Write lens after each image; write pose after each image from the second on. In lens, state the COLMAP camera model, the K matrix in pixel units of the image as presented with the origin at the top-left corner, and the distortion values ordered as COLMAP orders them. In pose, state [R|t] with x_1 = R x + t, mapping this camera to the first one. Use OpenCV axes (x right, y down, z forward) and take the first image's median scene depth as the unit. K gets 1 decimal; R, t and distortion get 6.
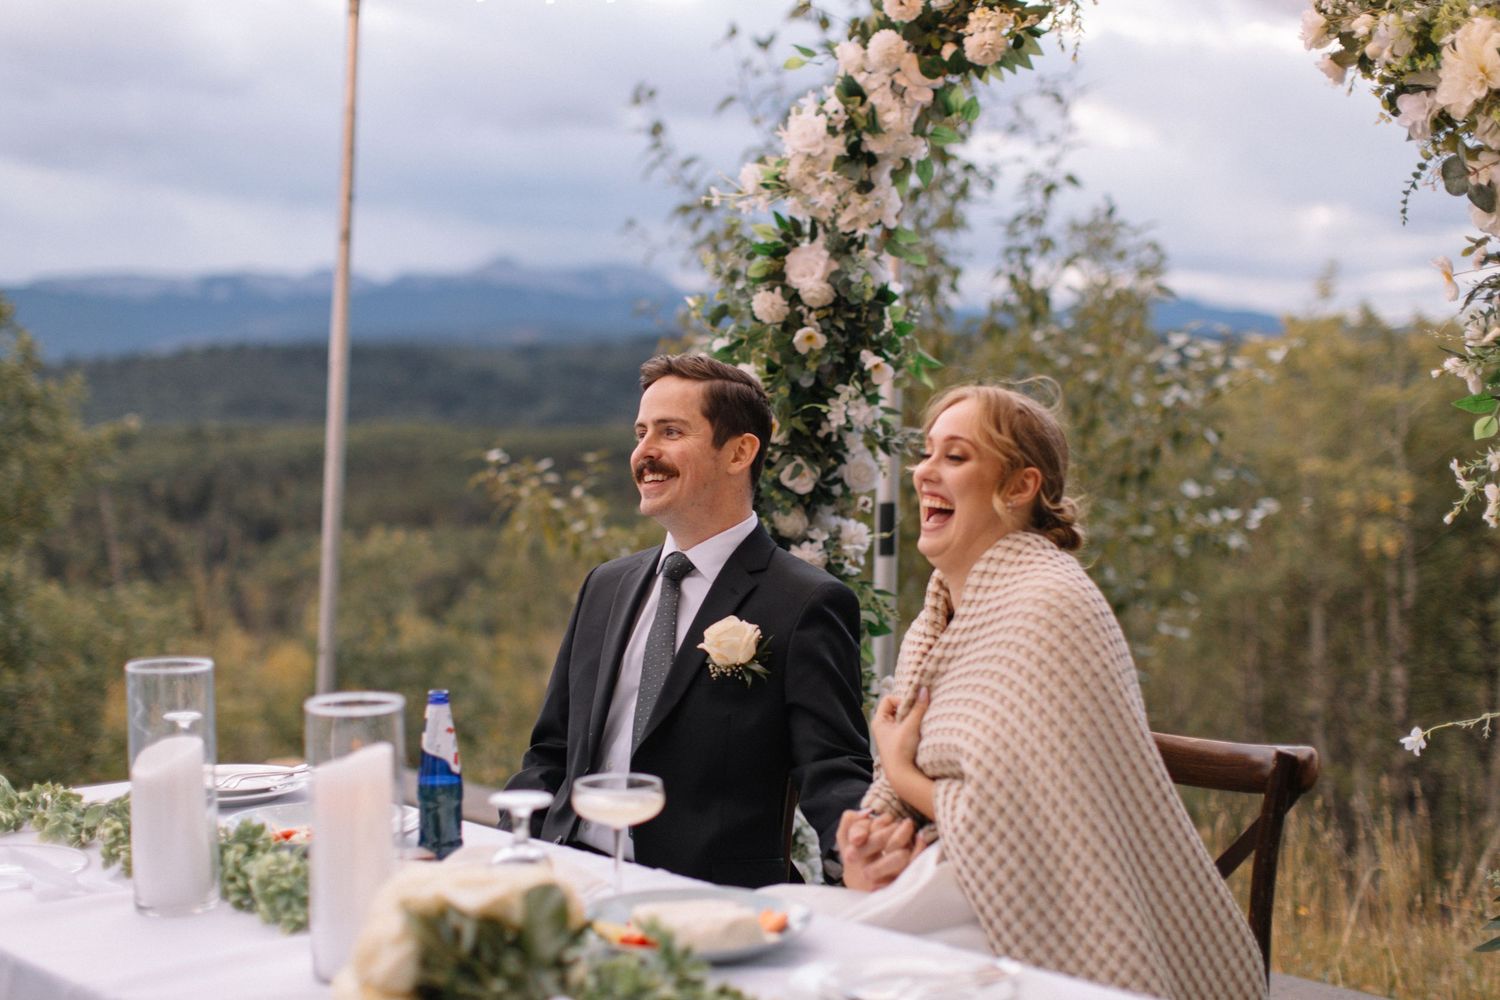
lens RADIAL K [[2081.2, 0, 750.0], [0, 2081.2, 500.0], [0, 0, 1]] dist [-0.004409, -0.271824]
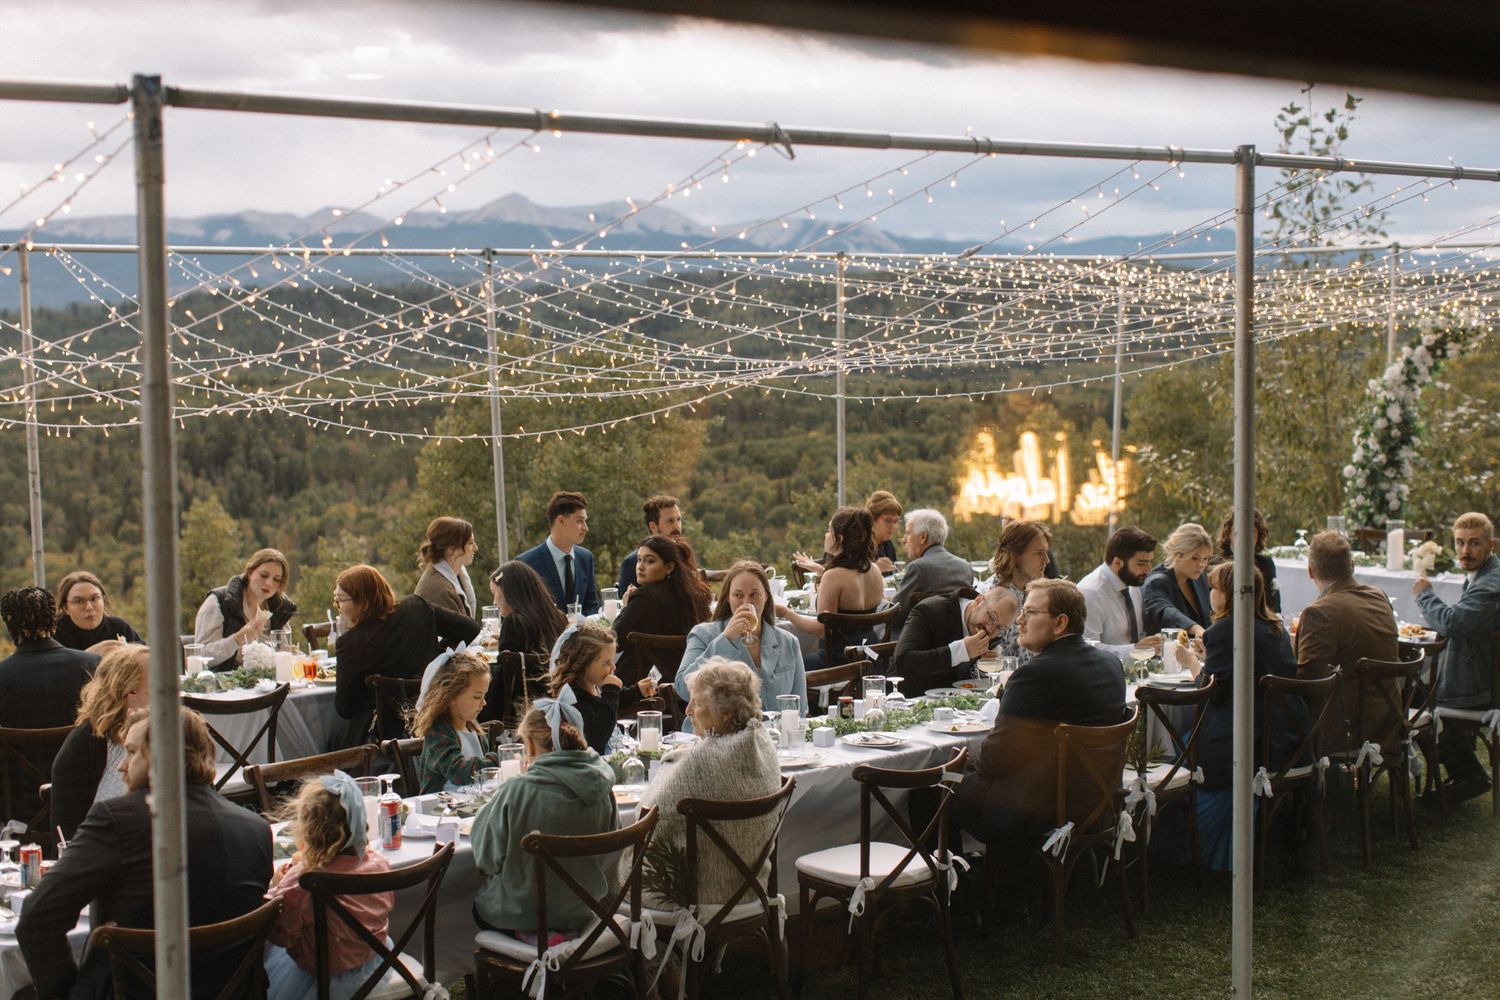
lens RADIAL K [[2081.2, 0, 750.0], [0, 2081.2, 500.0], [0, 0, 1]] dist [-0.004409, -0.271824]
pose [[0.999673, -0.025527, -0.001569, -1.044277], [0.025574, 0.998164, 0.054904, -0.184542], [0.000165, -0.054926, 0.998490, -2.448796]]
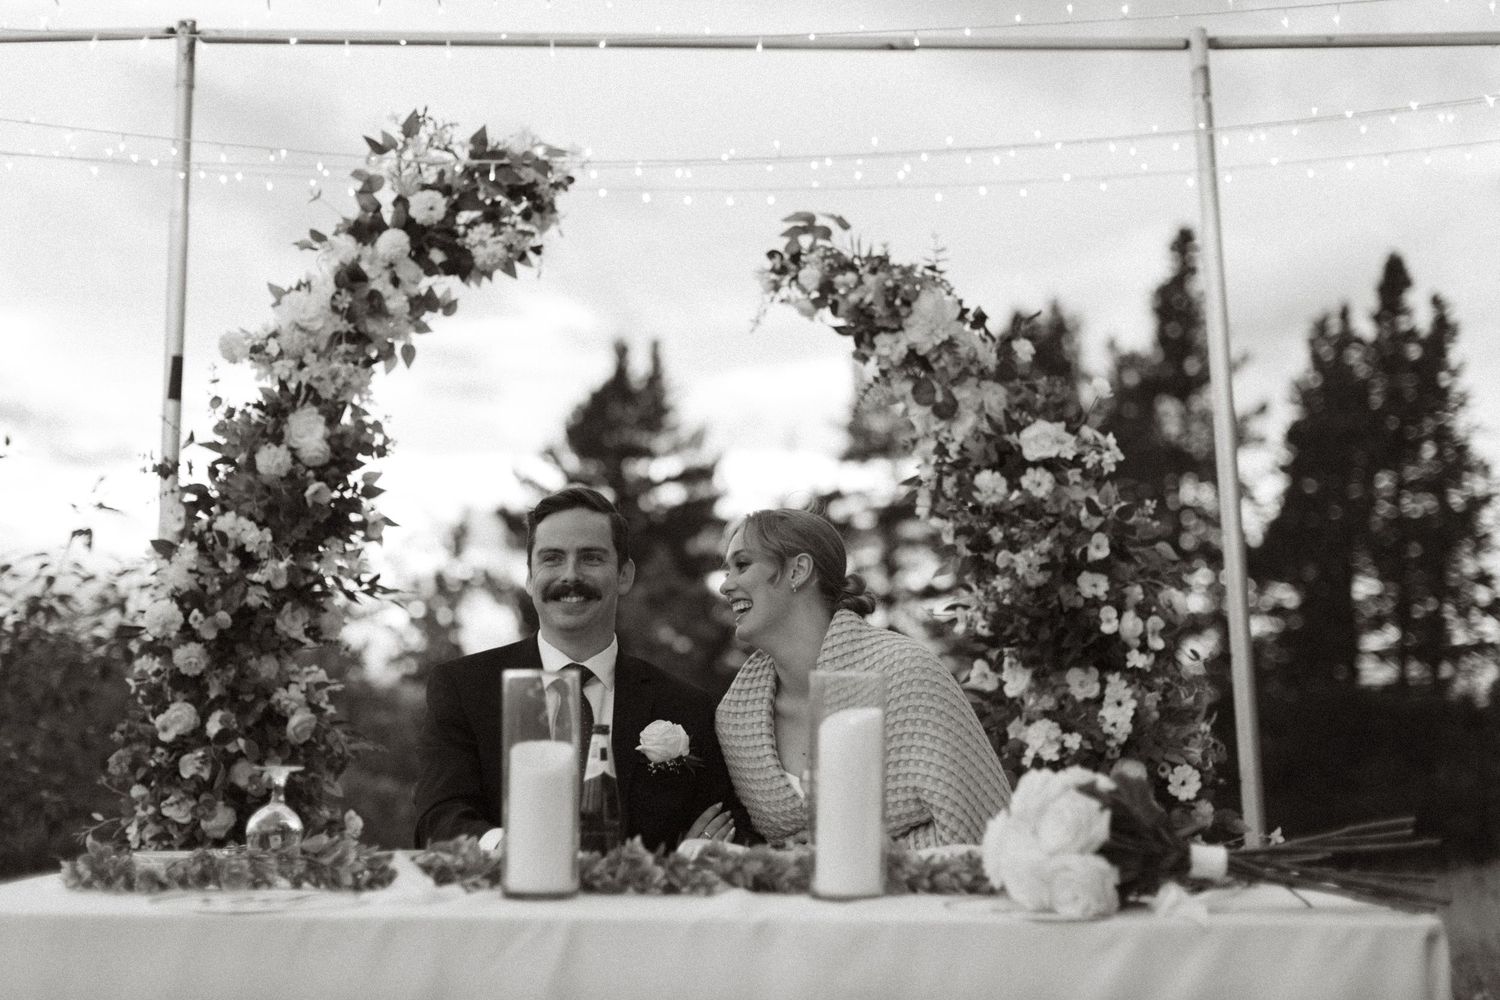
lens RADIAL K [[2081.2, 0, 750.0], [0, 2081.2, 500.0], [0, 0, 1]] dist [-0.004409, -0.271824]
pose [[0.657009, 0.047227, 0.752402, -0.645629], [0.035997, 0.994932, -0.093884, 0.035559], [-0.753023, 0.088767, 0.651979, 0.124600]]
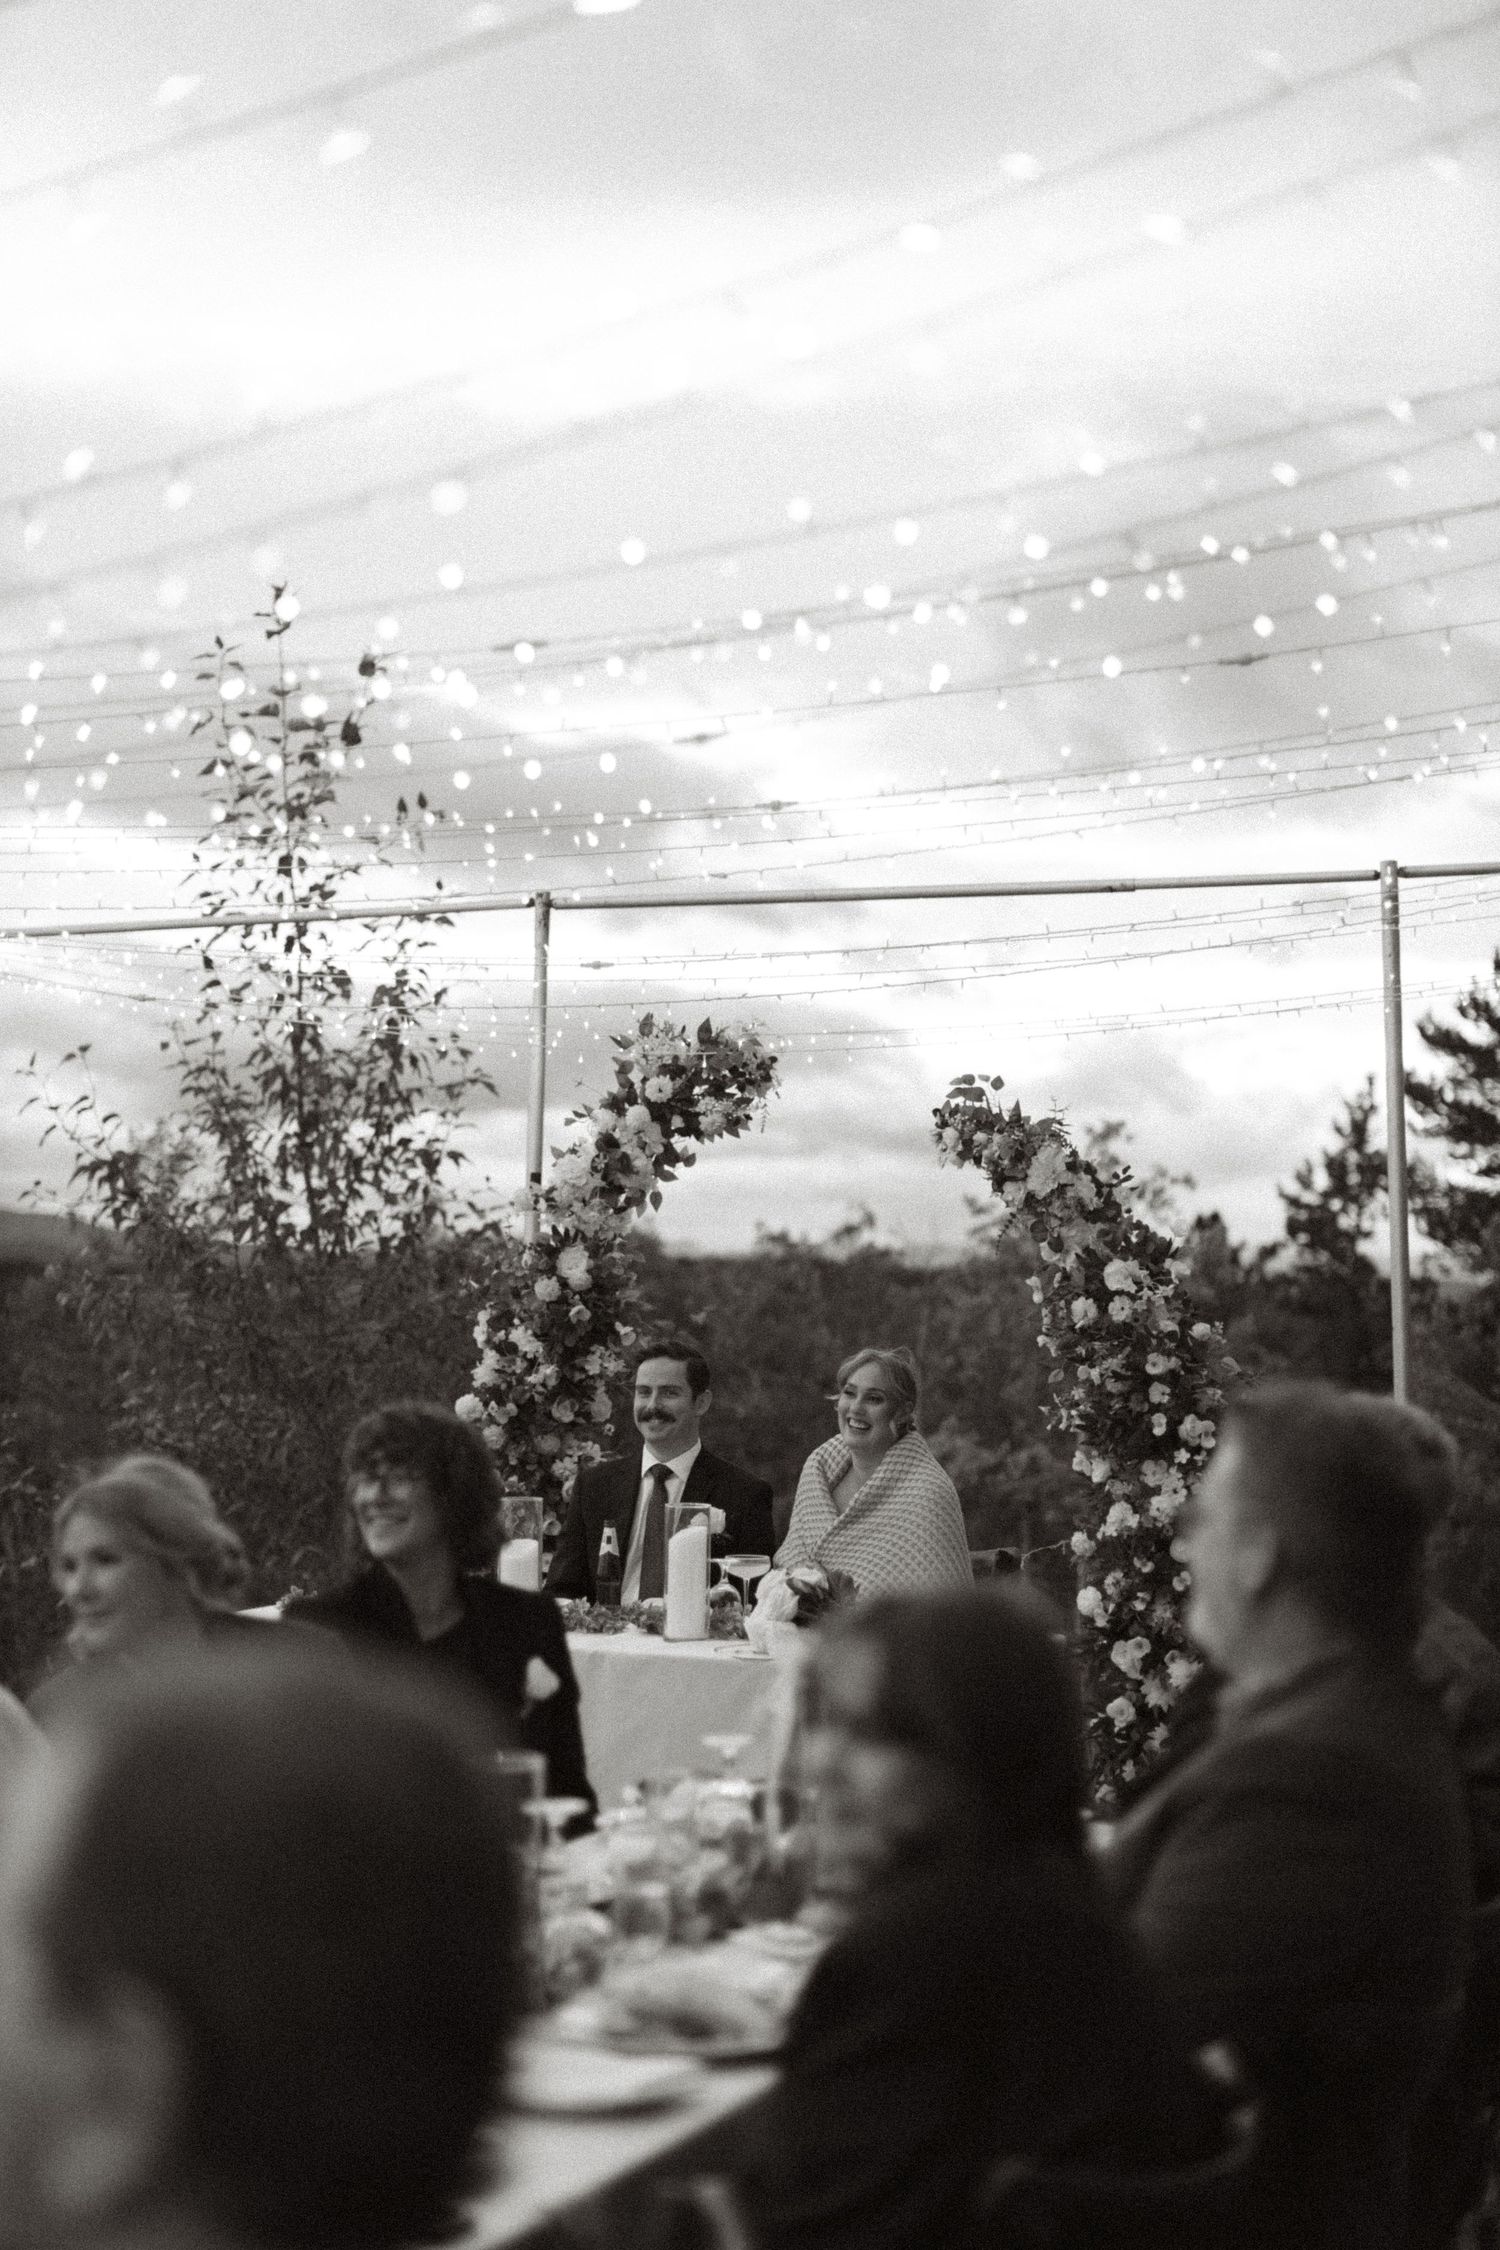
lens RADIAL K [[3121.9, 0, 750.0], [0, 3121.9, 1125.0], [0, 0, 1]] dist [-0.004409, -0.271824]
pose [[0.890793, 0.015815, 0.454134, -0.849710], [0.021534, 0.996802, -0.076953, -0.039855], [-0.453899, 0.078329, 0.887604, -0.971714]]
